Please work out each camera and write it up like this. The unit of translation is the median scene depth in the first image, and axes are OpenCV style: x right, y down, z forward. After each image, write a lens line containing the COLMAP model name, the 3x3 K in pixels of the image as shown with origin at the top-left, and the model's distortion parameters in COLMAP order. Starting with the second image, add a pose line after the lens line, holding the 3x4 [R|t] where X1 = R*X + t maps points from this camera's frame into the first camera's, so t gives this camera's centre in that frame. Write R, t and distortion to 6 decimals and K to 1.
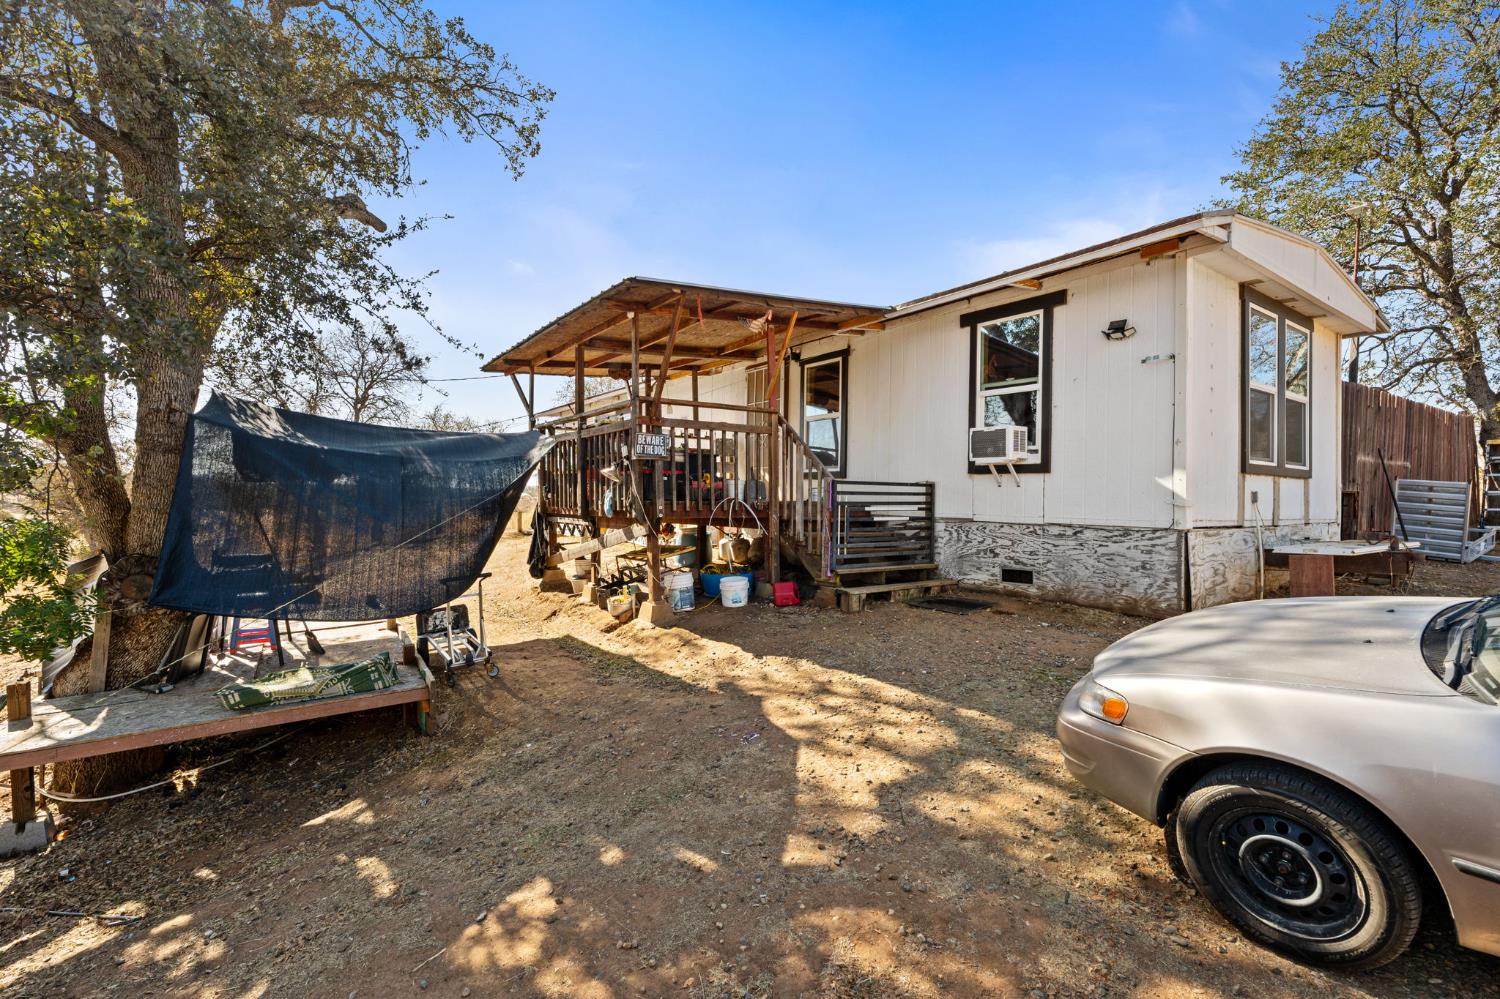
lens RADIAL K [[688.1, 0, 753.3], [0, 688.1, 497.7], [0, 0, 1]] dist [0.002808, 0.000081]
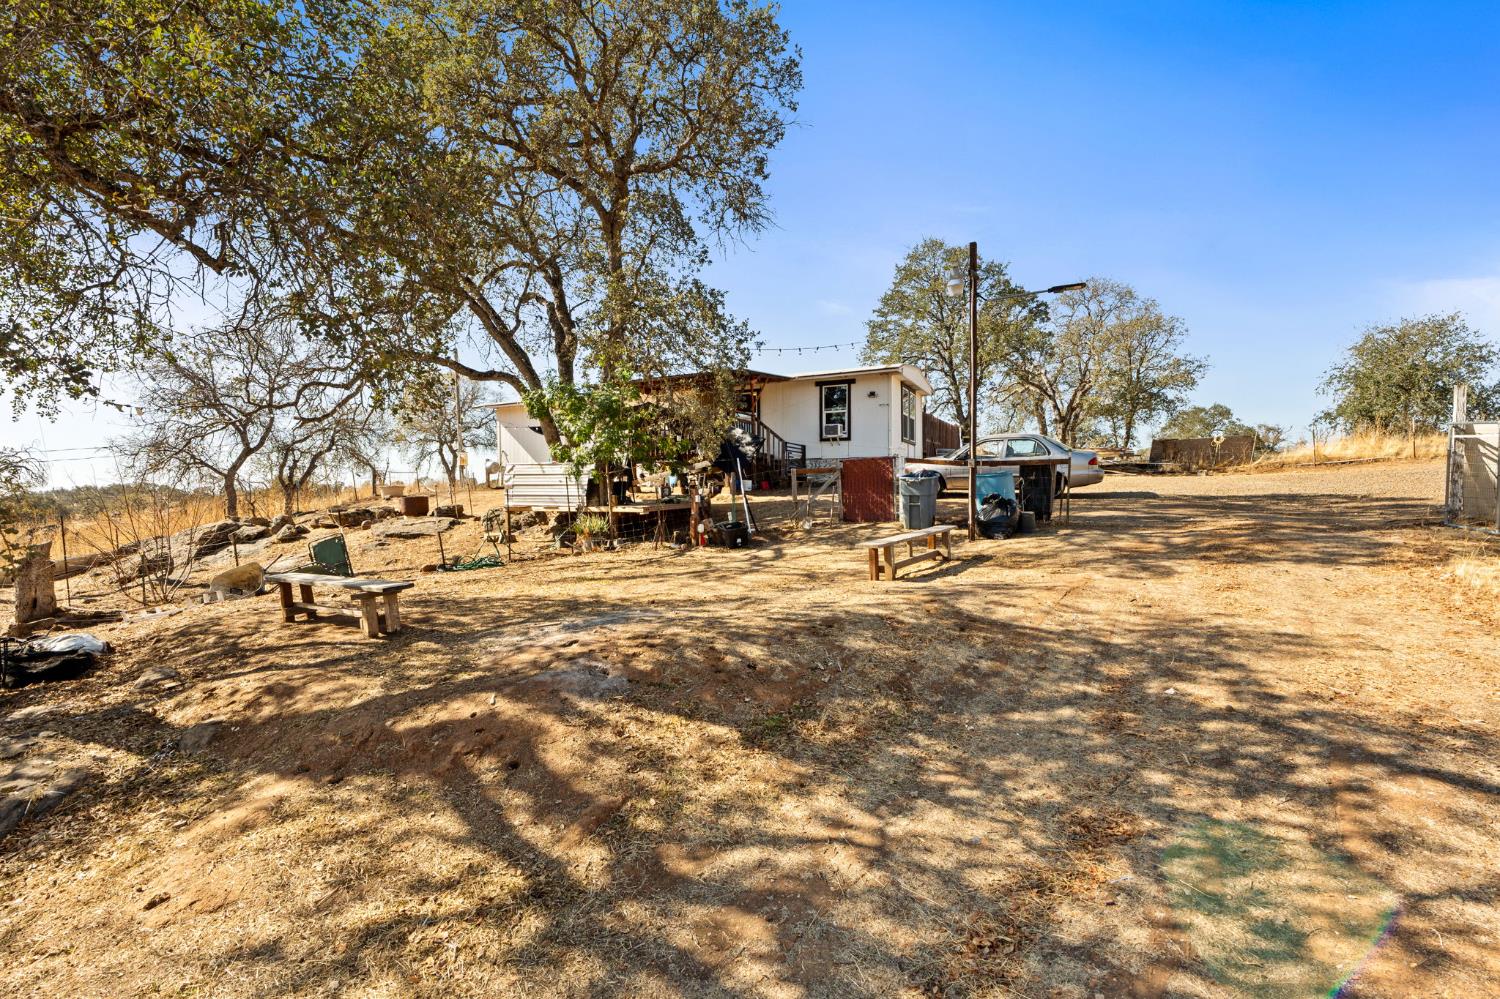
lens RADIAL K [[688.1, 0, 746.5], [0, 688.1, 495.7], [0, 0, 1]] dist [0.002808, 0.000081]
pose [[0.881105, -0.016777, 0.472623, -1.209108], [0.014482, 0.999859, 0.008494, 0.150184], [-0.472699, -0.000639, 0.881224, -1.233821]]
